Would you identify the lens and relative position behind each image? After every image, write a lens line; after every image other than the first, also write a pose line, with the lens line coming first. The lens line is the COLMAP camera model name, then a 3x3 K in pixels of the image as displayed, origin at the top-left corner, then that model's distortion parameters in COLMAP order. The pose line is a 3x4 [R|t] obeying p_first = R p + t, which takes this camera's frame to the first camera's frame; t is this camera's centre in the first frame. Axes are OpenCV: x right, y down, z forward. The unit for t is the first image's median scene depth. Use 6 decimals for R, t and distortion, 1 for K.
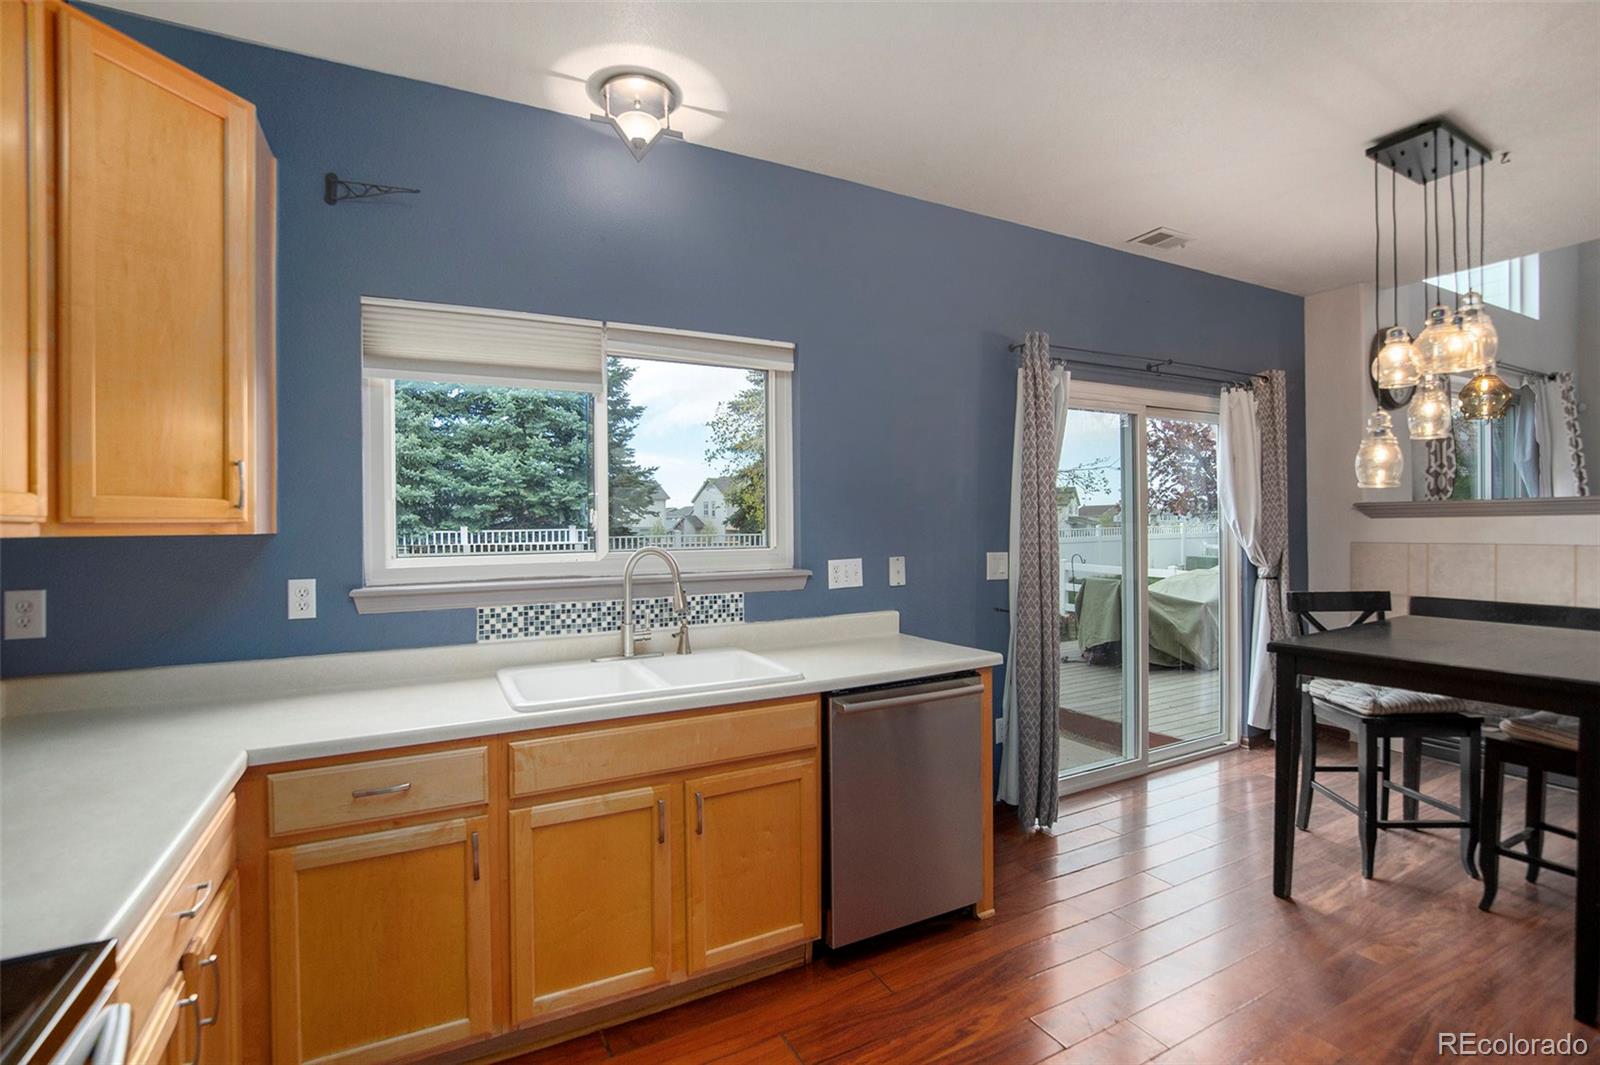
lens RADIAL K [[731.3, 0, 800.0], [0, 731.3, 532.5], [0, 0, 1]] dist [-0.024296, 0.000273]
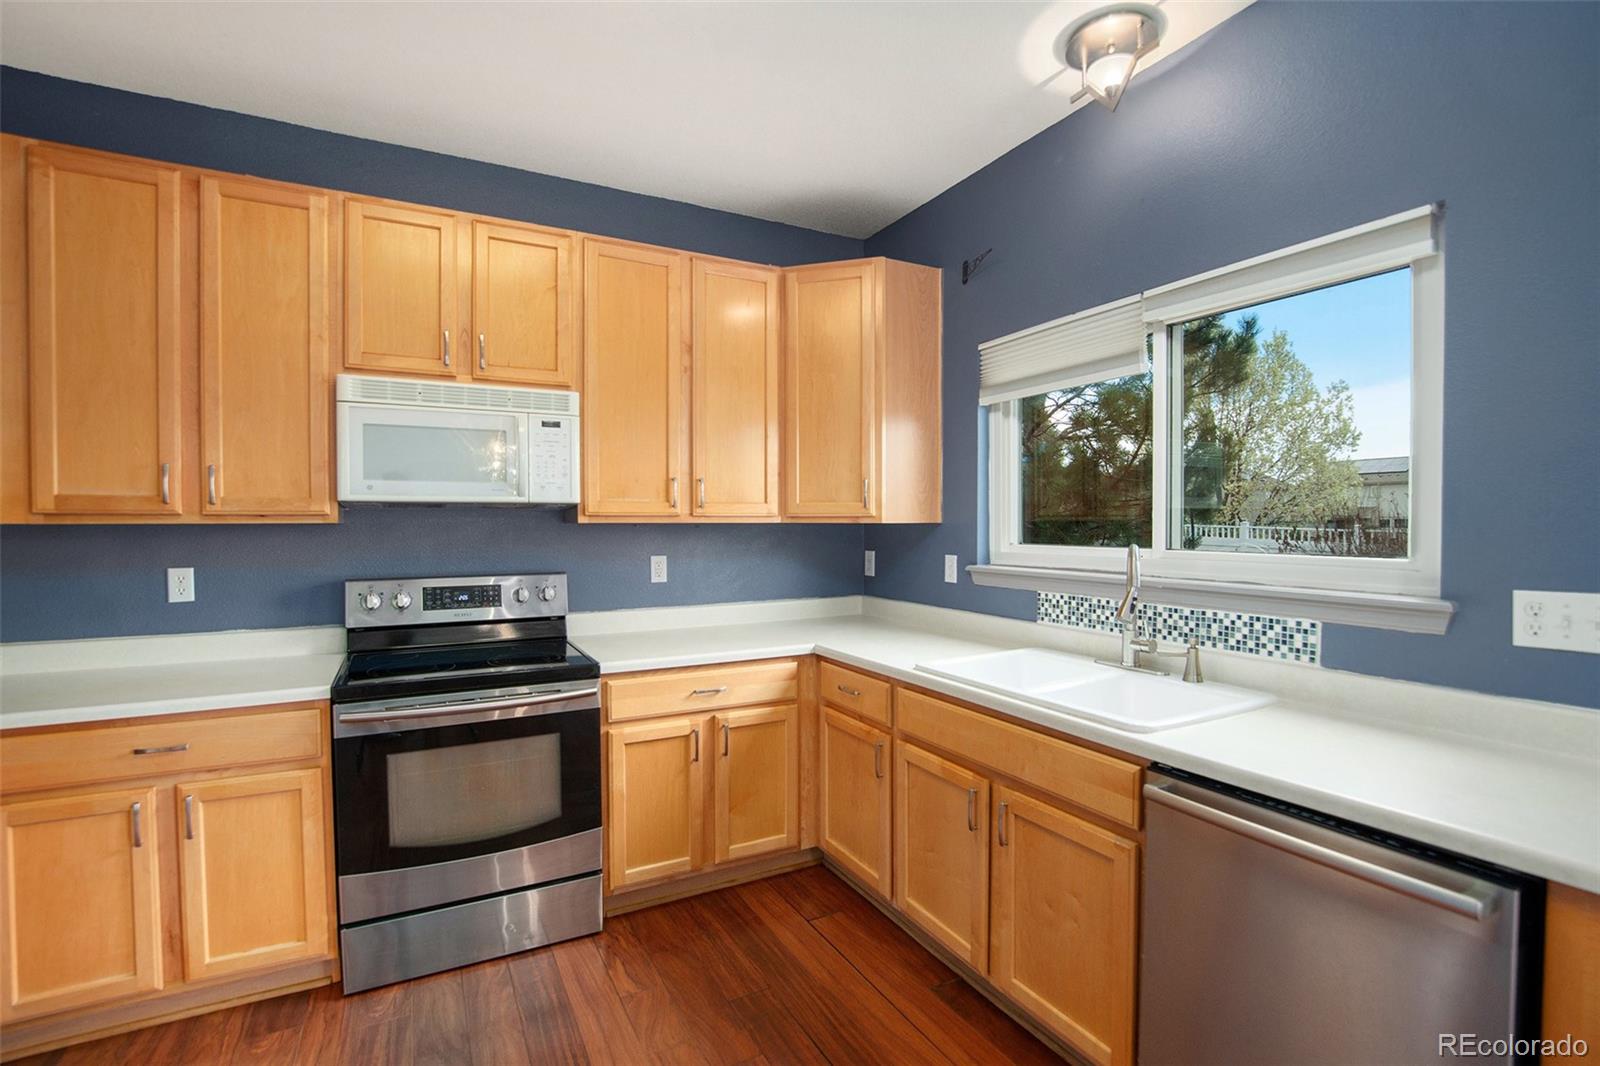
lens RADIAL K [[705.2, 0, 800.0], [0, 705.2, 533.0], [0, 0, 1]] dist [-0.024850, 0.000289]
pose [[0.036238, 0.023318, -0.999071, 0.604018], [-0.019383, 0.999556, 0.022626, -0.003894], [0.999155, 0.018545, 0.036673, 0.568409]]
